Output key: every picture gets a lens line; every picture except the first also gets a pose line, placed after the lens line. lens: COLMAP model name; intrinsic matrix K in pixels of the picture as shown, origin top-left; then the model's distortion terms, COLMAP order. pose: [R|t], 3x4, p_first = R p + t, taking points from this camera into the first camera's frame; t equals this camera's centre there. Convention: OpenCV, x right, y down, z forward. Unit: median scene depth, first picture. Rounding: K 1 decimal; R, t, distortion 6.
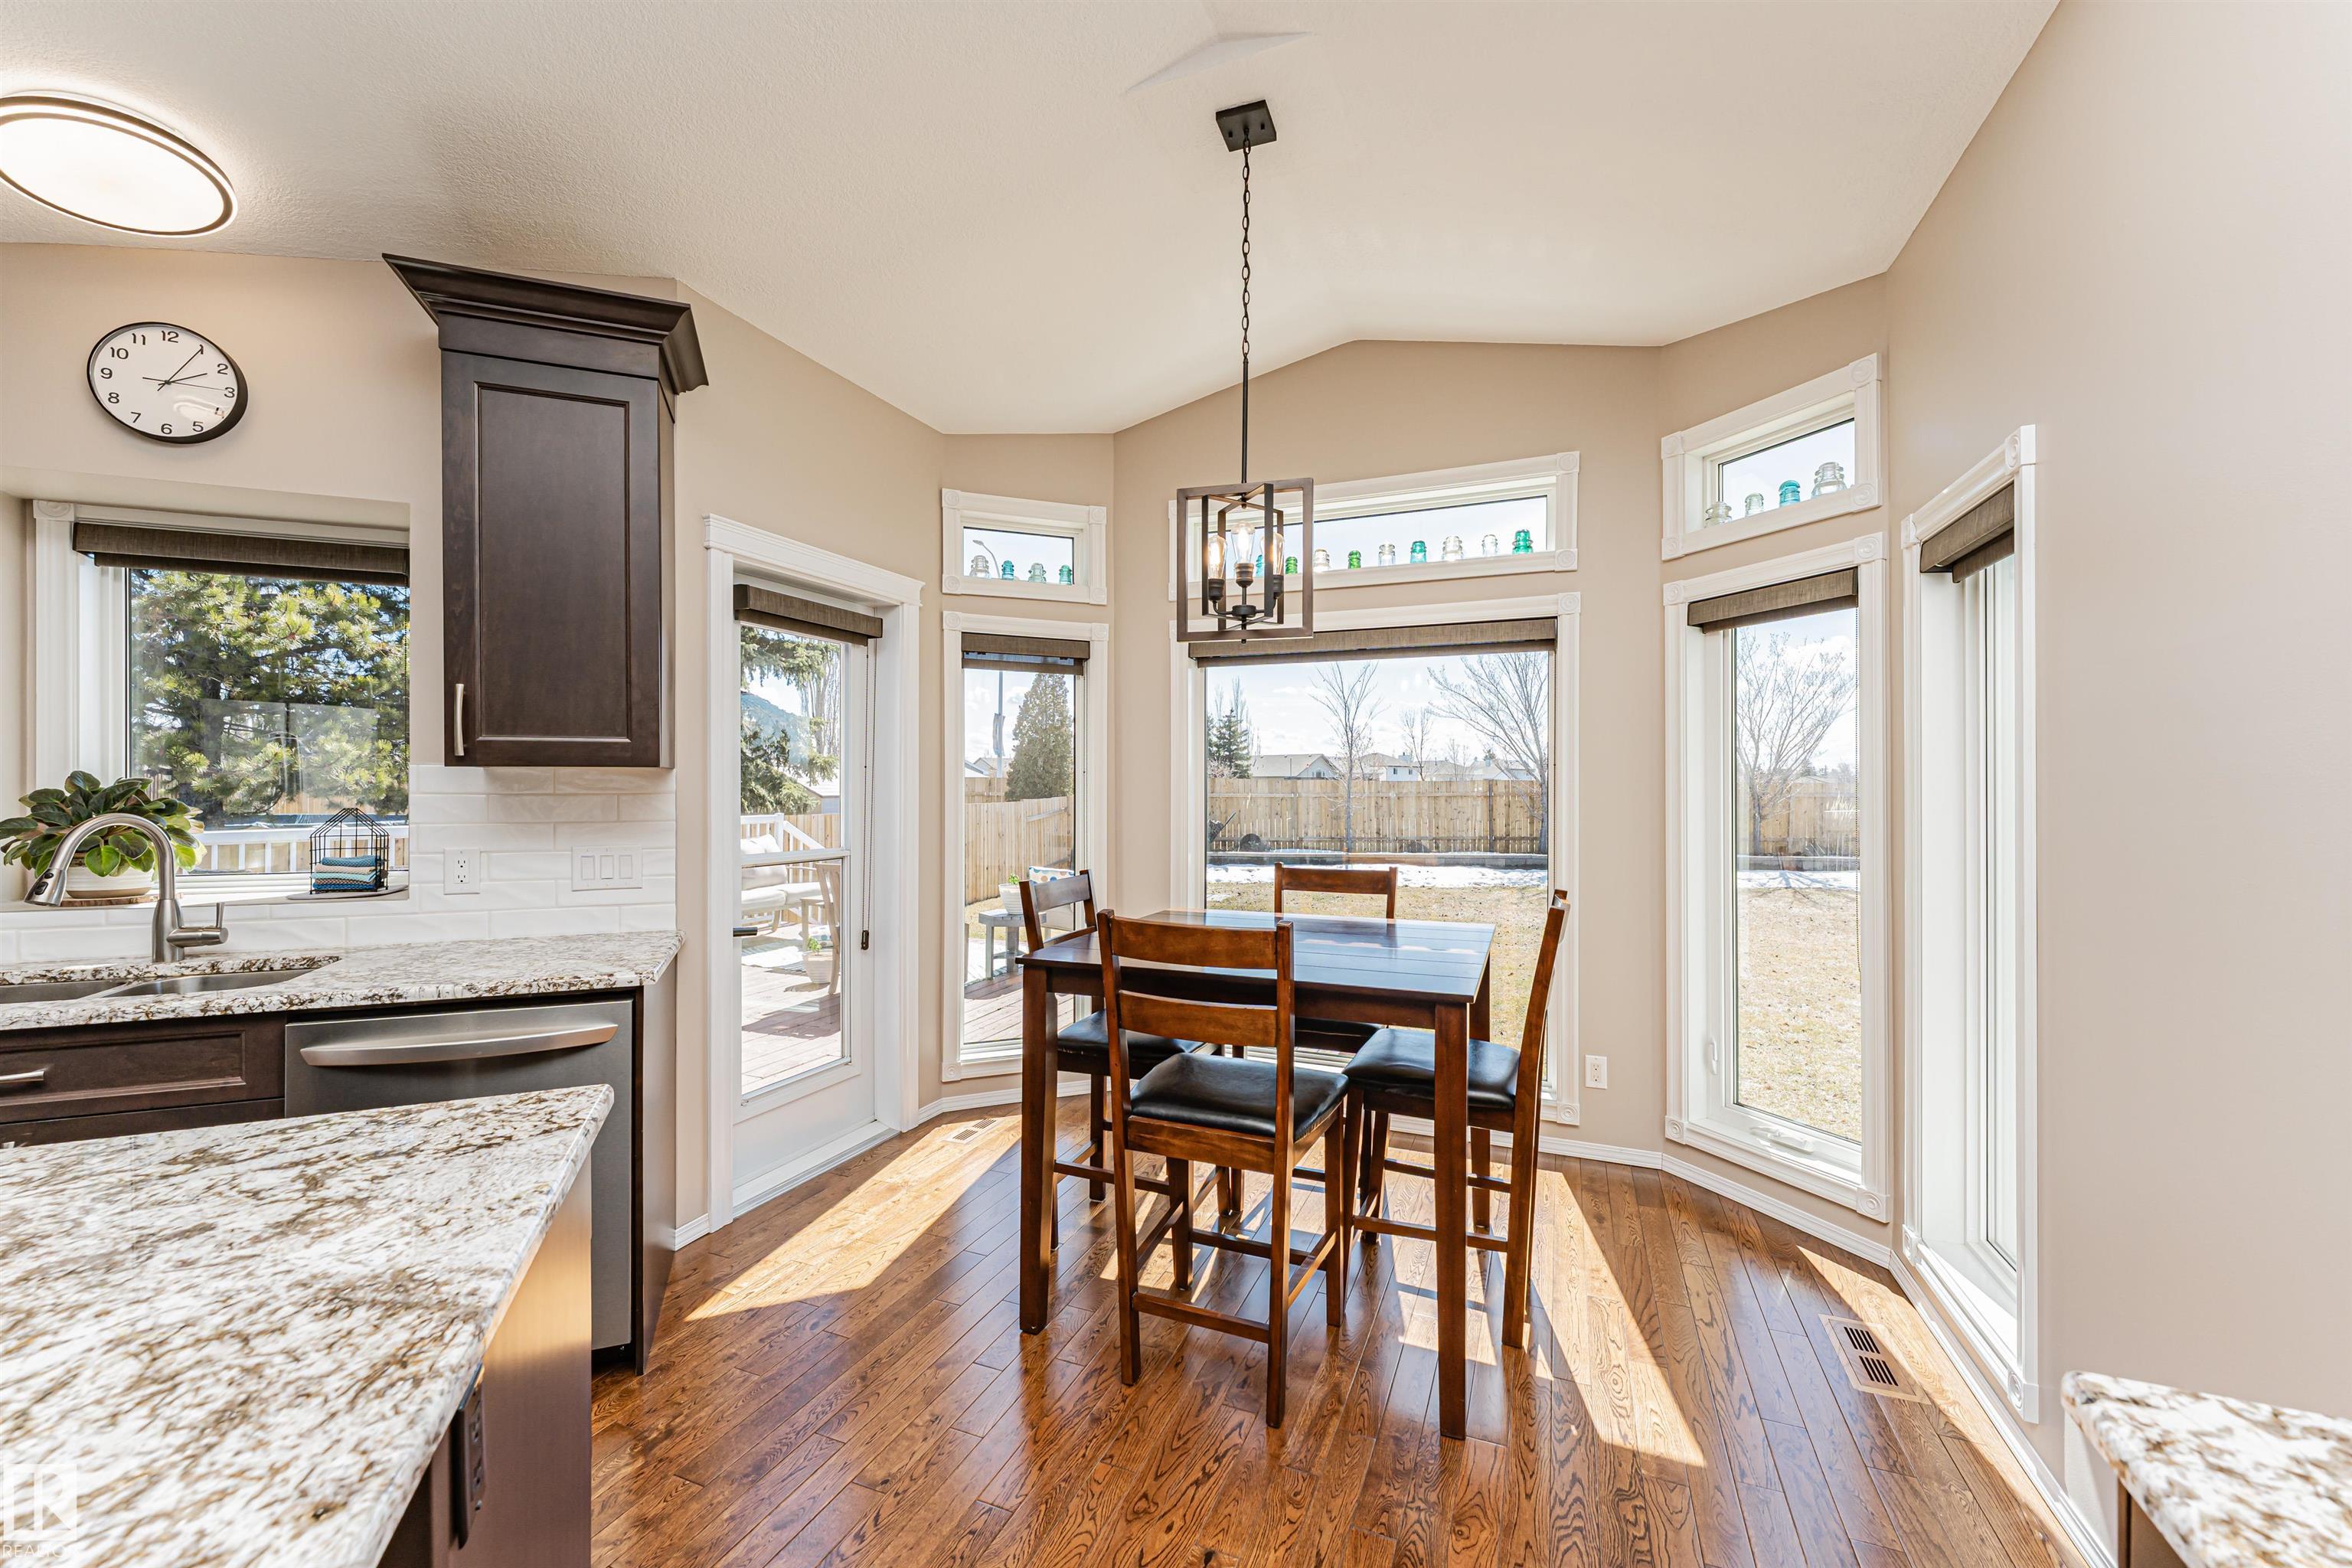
lens RADIAL K [[938.1, 0, 1177.8], [0, 938.1, 787.3], [0, 0, 1]] dist [-0.000980, -0.000137]
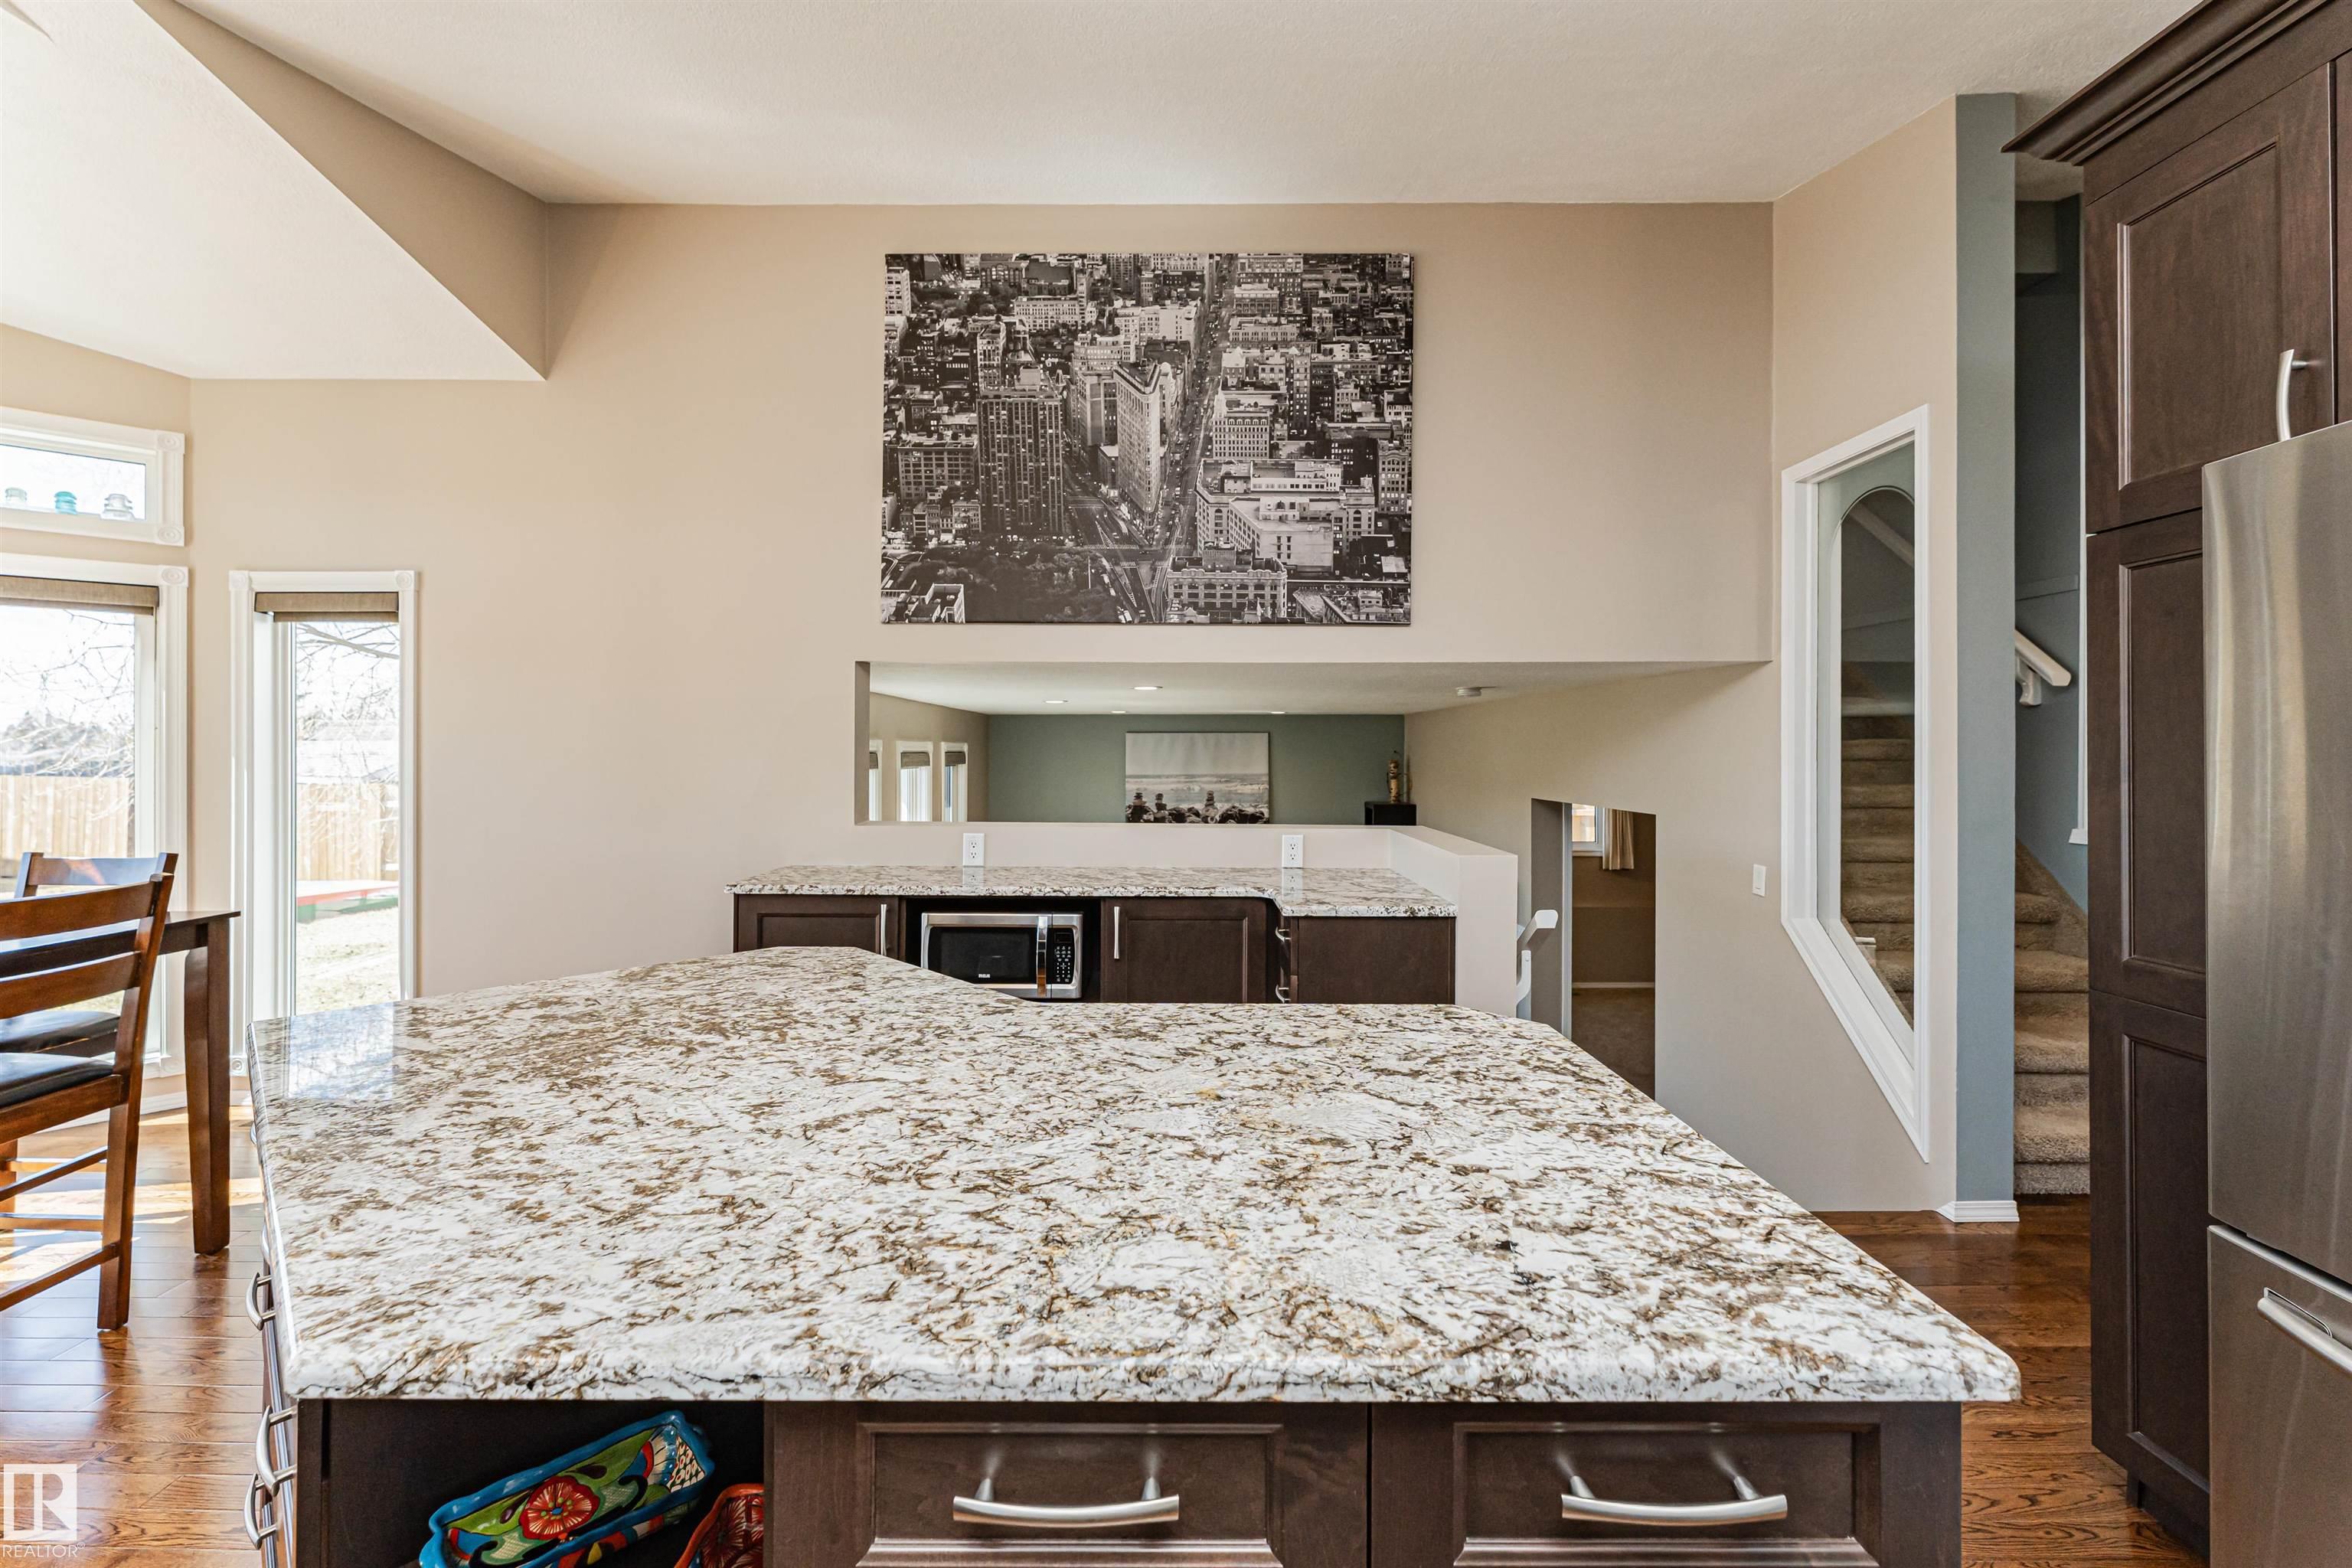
lens RADIAL K [[952.3, 0, 1167.4], [0, 952.3, 750.6], [0, 0, 1]] dist [-0.003215, 0.000097]
pose [[-0.376414, -0.004994, 0.926438, -1.073539], [0.000677, 0.999984, 0.005665, -0.012764], [-0.926451, 0.002759, -0.376404, 0.198806]]
